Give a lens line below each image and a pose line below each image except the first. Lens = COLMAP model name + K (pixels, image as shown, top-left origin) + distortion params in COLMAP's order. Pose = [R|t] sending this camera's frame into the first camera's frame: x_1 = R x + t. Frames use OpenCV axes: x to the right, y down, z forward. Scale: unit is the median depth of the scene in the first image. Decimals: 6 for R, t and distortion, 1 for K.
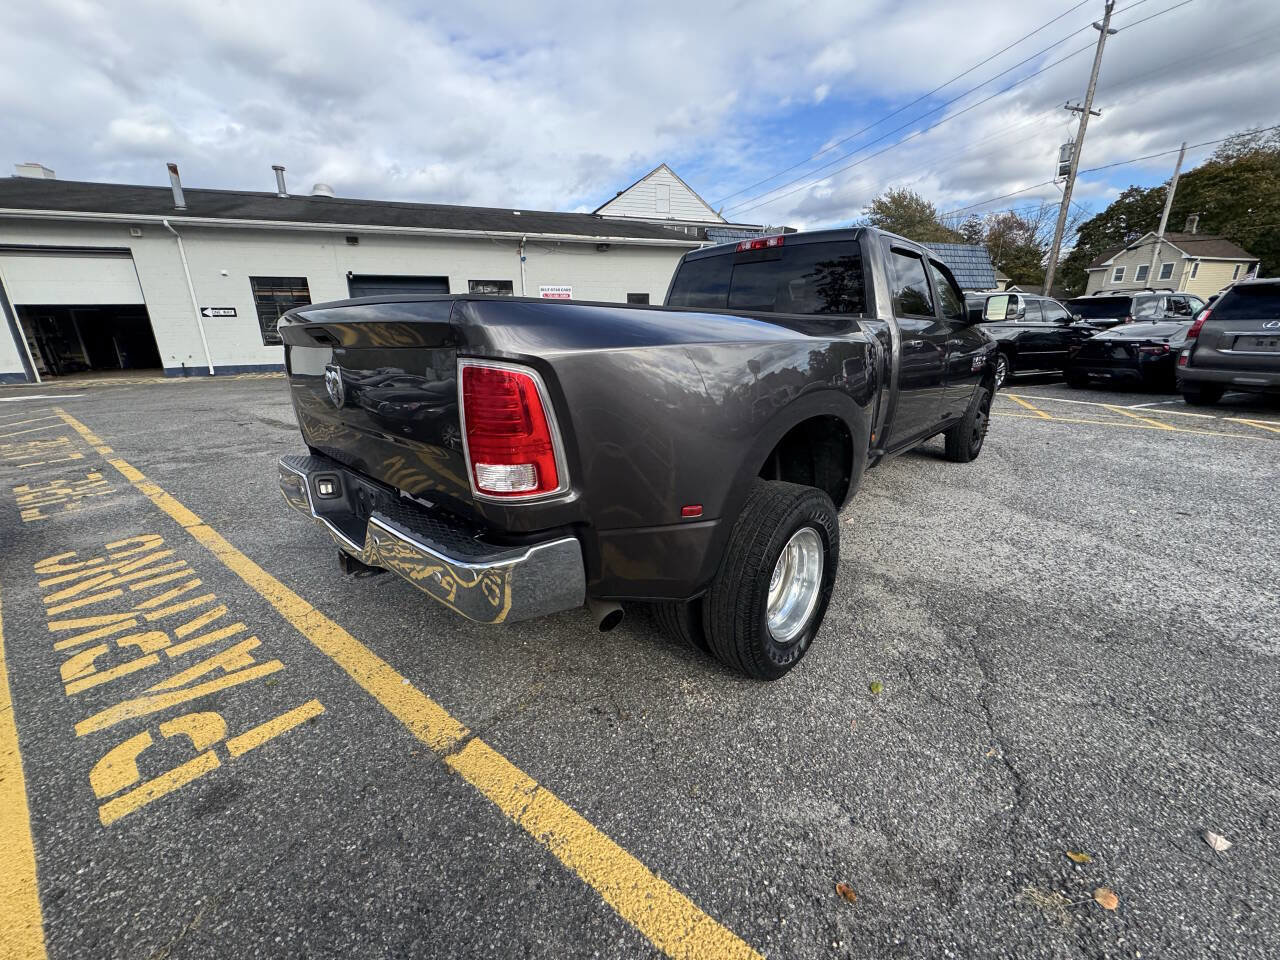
lens RADIAL K [[506.9, 0, 629.8], [0, 506.9, 478.8], [0, 0, 1]] dist [-0.001667, -0.000247]
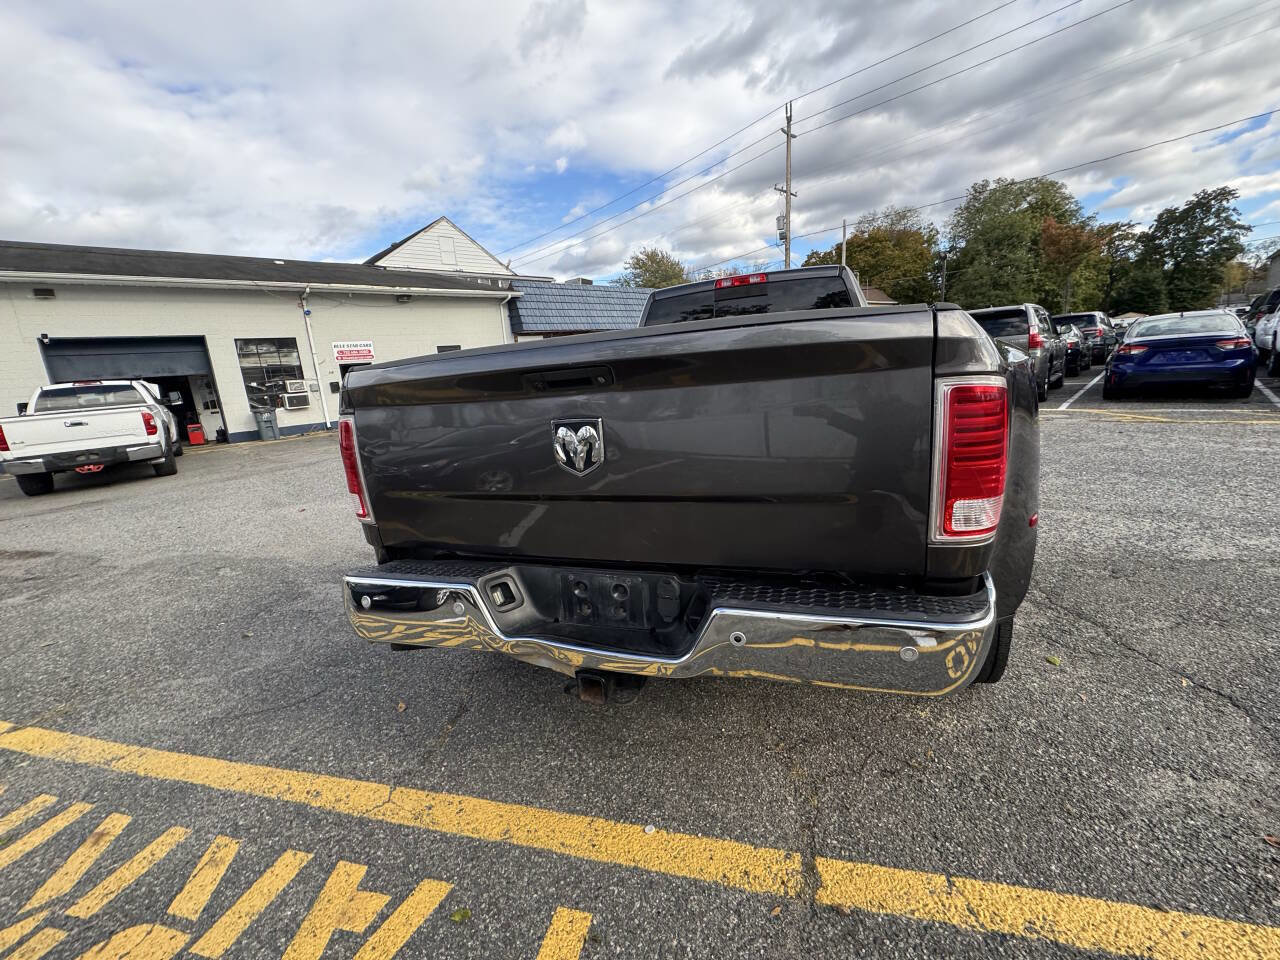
lens RADIAL K [[513.3, 0, 631.4], [0, 513.3, 475.5], [0, 0, 1]] dist [-0.000922, -0.000052]
pose [[0.914460, -0.142479, 0.378765, -0.530607], [0.179106, 0.981804, -0.063097, -0.054009], [-0.362883, 0.125539, 0.923339, 0.192120]]
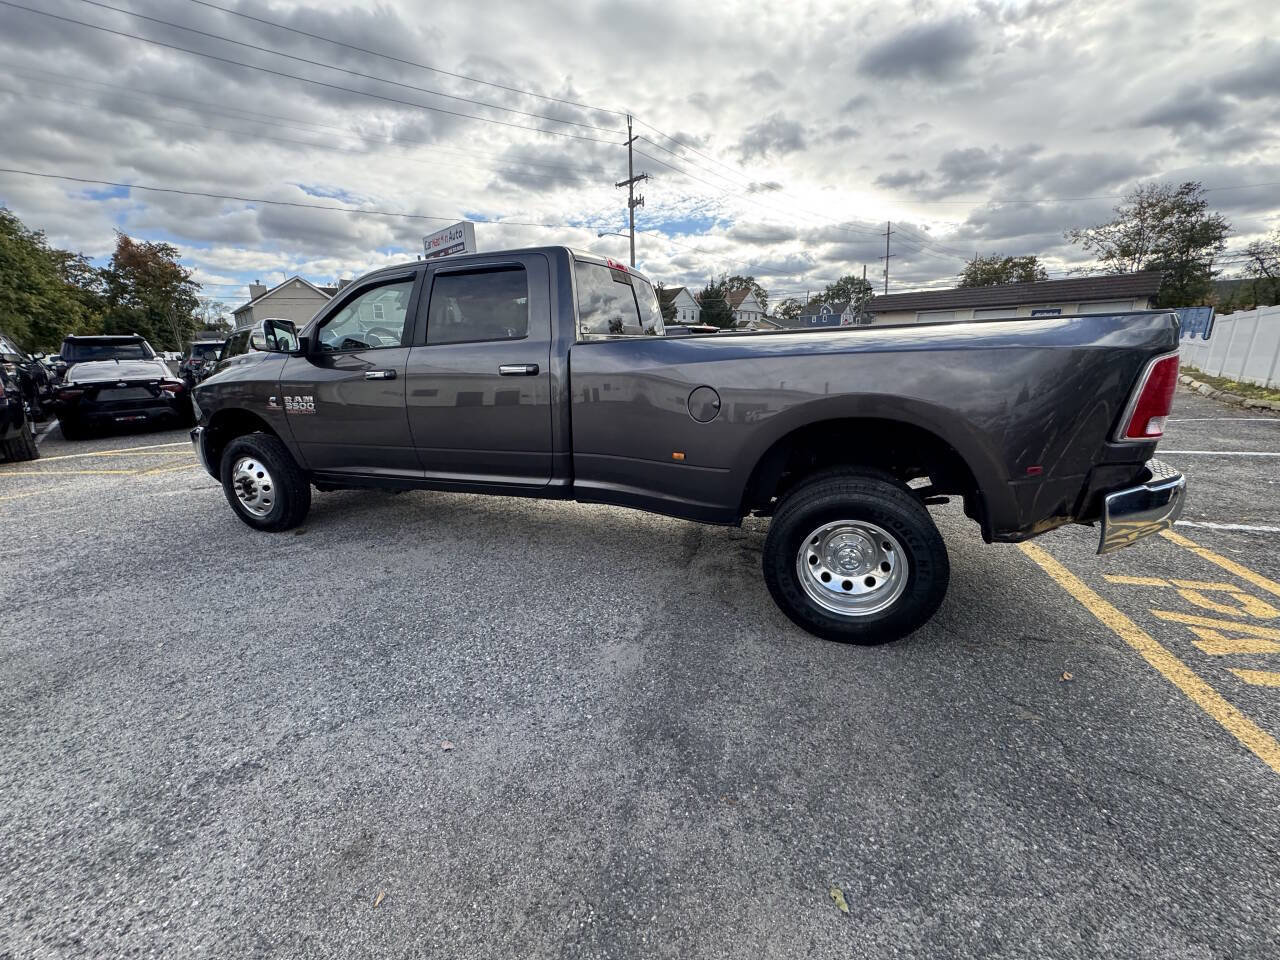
lens RADIAL K [[529.0, 0, 629.1], [0, 529.0, 463.1], [0, 0, 1]] dist [-0.001338, 0.000026]
pose [[-0.402040, -0.171952, 0.899331, -1.017547], [0.291098, 0.907243, 0.303599, -0.539502], [-0.868116, 0.383852, -0.314694, 1.892082]]
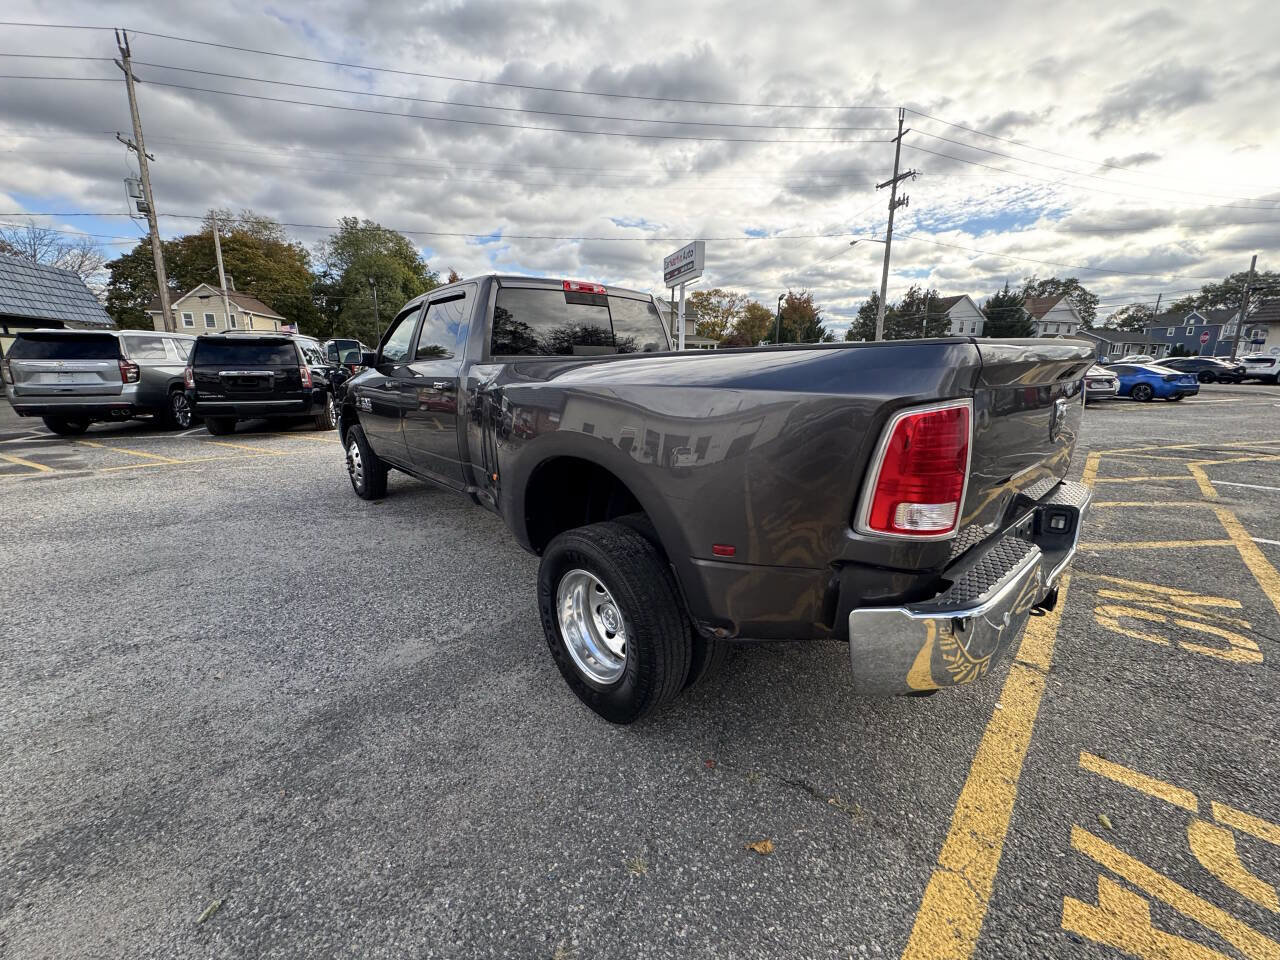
lens RADIAL K [[516.1, 0, 630.9], [0, 516.1, 473.5], [0, 0, 1]] dist [-0.000092, -0.000056]
pose [[0.072580, -0.196013, 0.977912, -1.106906], [0.284253, 0.943898, 0.168098, -0.330135], [-0.955998, 0.265774, 0.124225, 1.132486]]
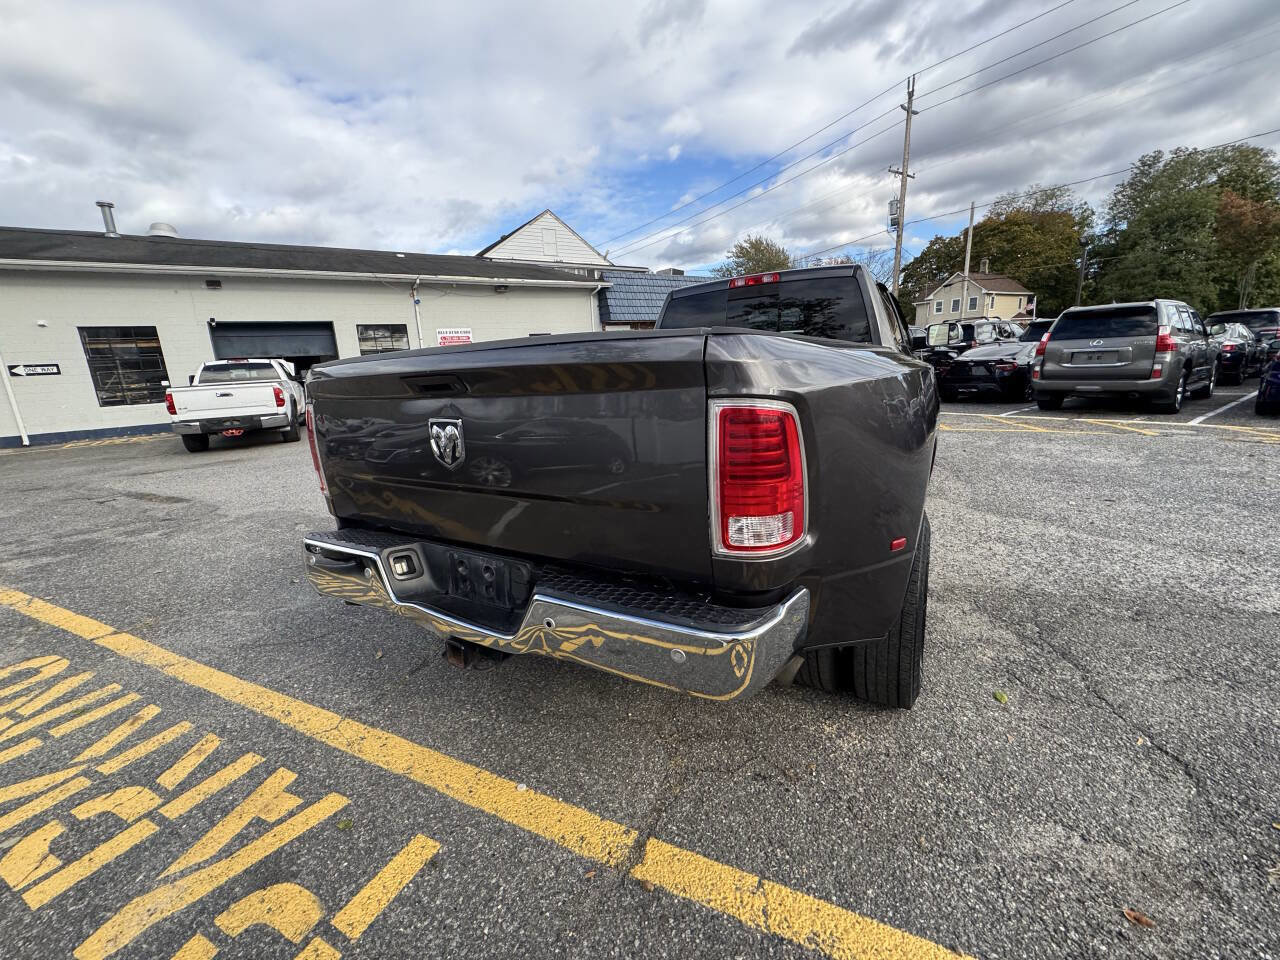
lens RADIAL K [[510.8, 0, 629.7], [0, 510.8, 476.4], [0, 0, 1]] dist [-0.002132, 0.000105]
pose [[0.975252, -0.084920, 0.204135, -0.309787], [0.100366, 0.992724, -0.066525, -0.026336], [-0.197001, 0.085367, 0.976680, 0.079087]]
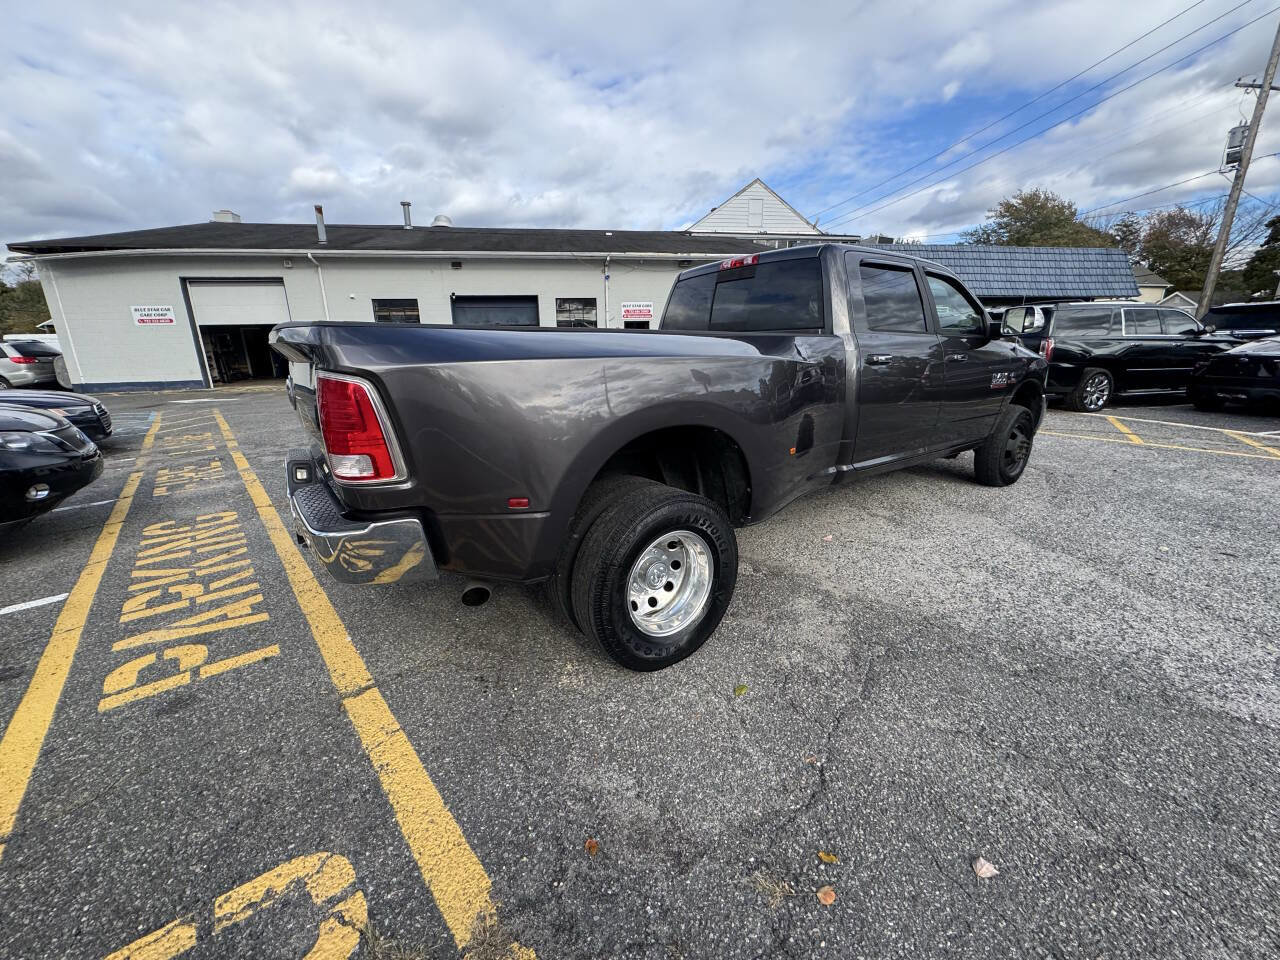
lens RADIAL K [[504.7, 0, 631.3], [0, 504.7, 479.9], [0, 0, 1]] dist [-0.001354, -0.000152]
pose [[0.982540, 0.045671, -0.180361, 0.323072], [-0.049728, 0.998600, -0.018034, 0.010282], [0.179285, 0.026688, 0.983435, -0.049191]]
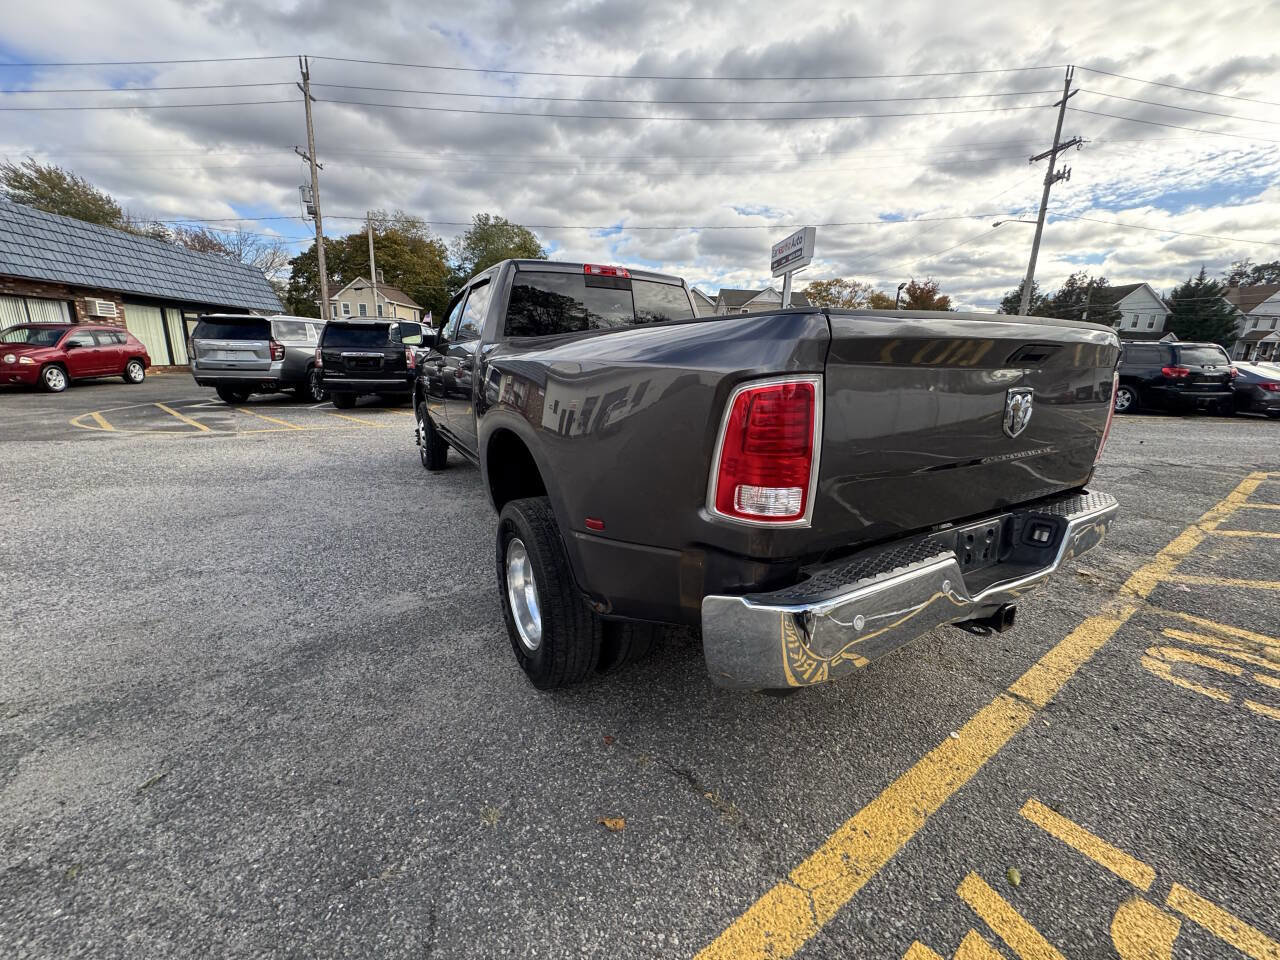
lens RADIAL K [[515.1, 0, 633.7], [0, 515.1, 476.6], [0, 0, 1]] dist [-0.001026, 0.000190]
pose [[0.276551, -0.204774, 0.938929, -1.067253], [0.251517, 0.958400, 0.134939, -0.239684], [-0.927501, 0.198839, 0.316551, 0.895955]]
